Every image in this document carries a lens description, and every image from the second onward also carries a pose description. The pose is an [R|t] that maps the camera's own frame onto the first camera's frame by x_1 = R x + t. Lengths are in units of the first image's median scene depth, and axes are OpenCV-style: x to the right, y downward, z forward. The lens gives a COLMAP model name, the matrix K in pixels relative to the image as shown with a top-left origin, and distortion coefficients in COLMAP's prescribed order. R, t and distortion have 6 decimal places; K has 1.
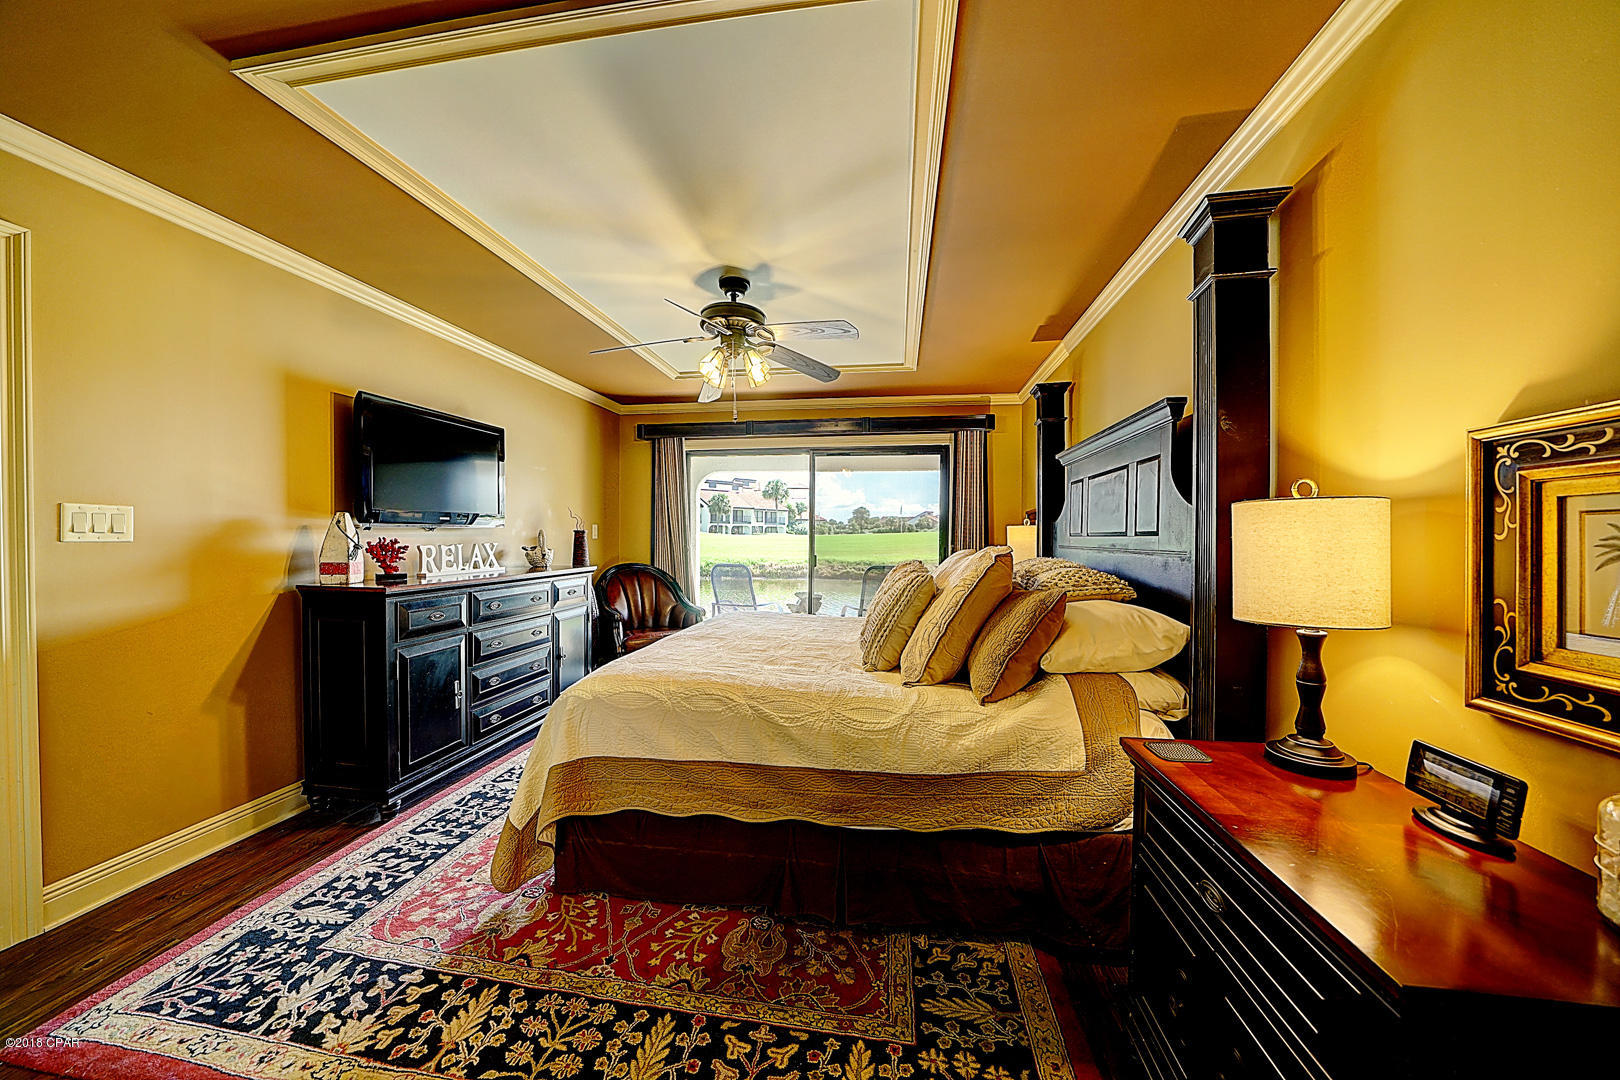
lens RADIAL K [[561.9, 0, 789.1], [0, 561.9, 541.1], [0, 0, 1]] dist [-0.024366, 0.001808]
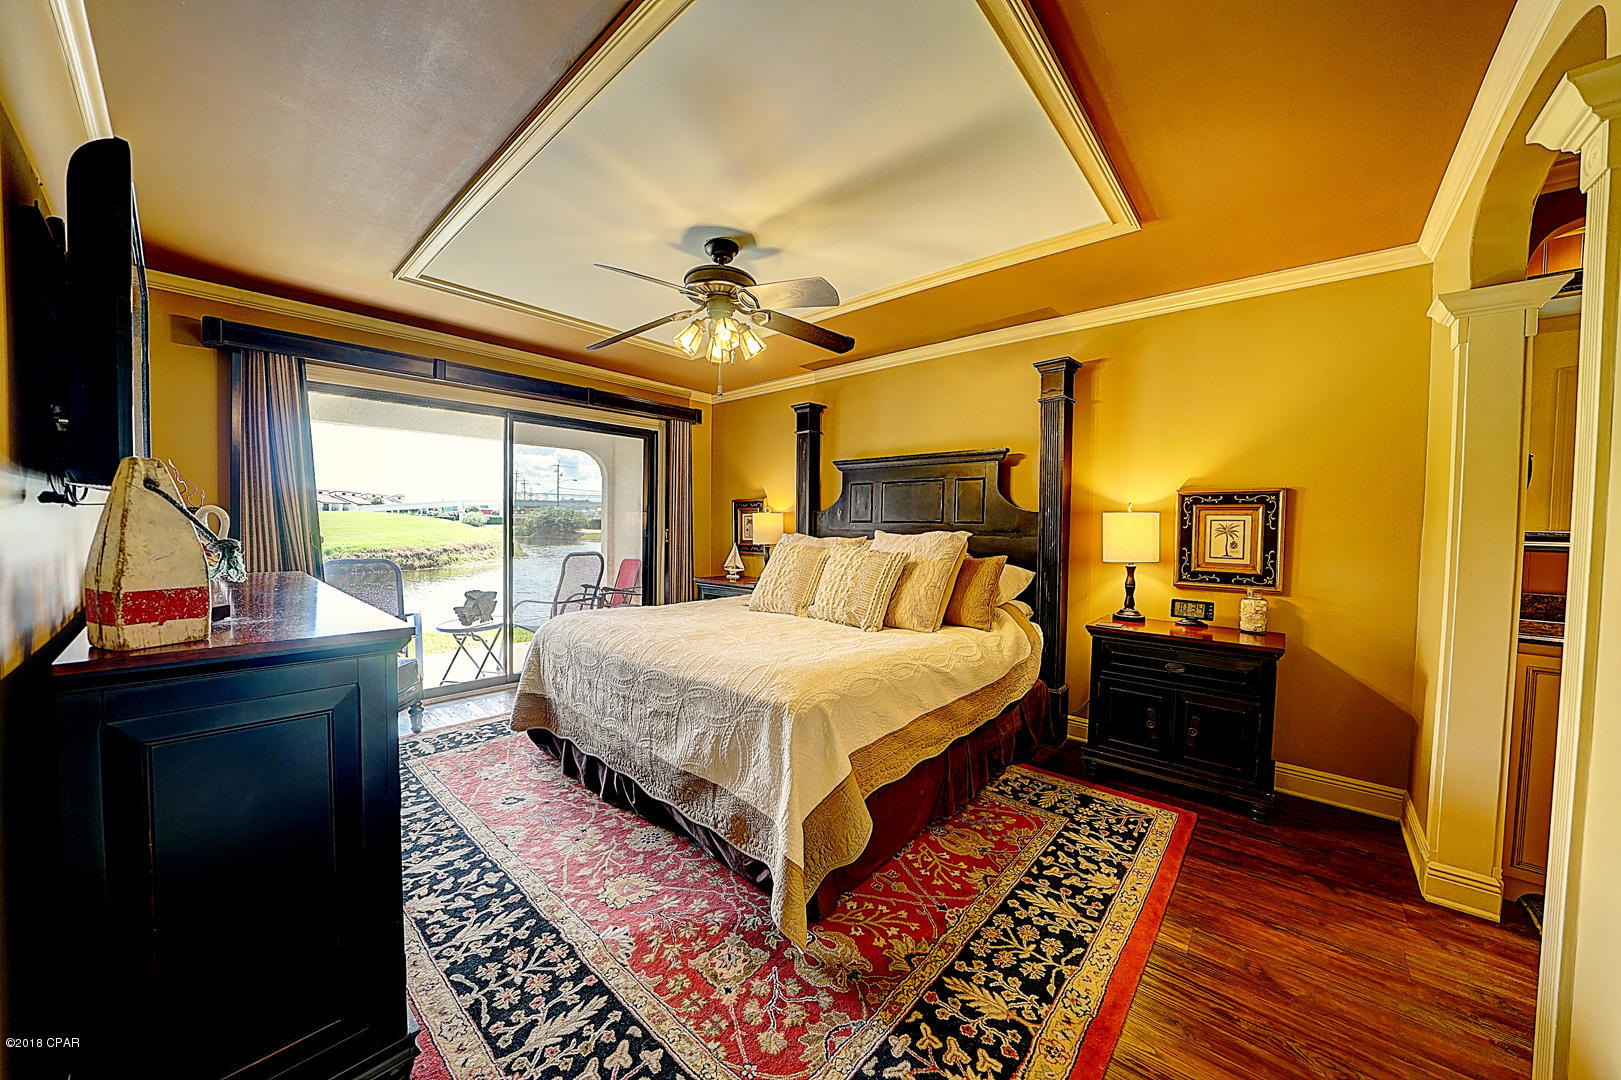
lens RADIAL K [[562.3, 0, 826.3], [0, 562.3, 543.1], [0, 0, 1]] dist [-0.024366, 0.001808]
pose [[0.523492, -0.028760, 0.851545, -1.493613], [-0.002597, 0.999372, 0.035349, -0.015316], [-0.852027, -0.020716, 0.523088, 0.681845]]
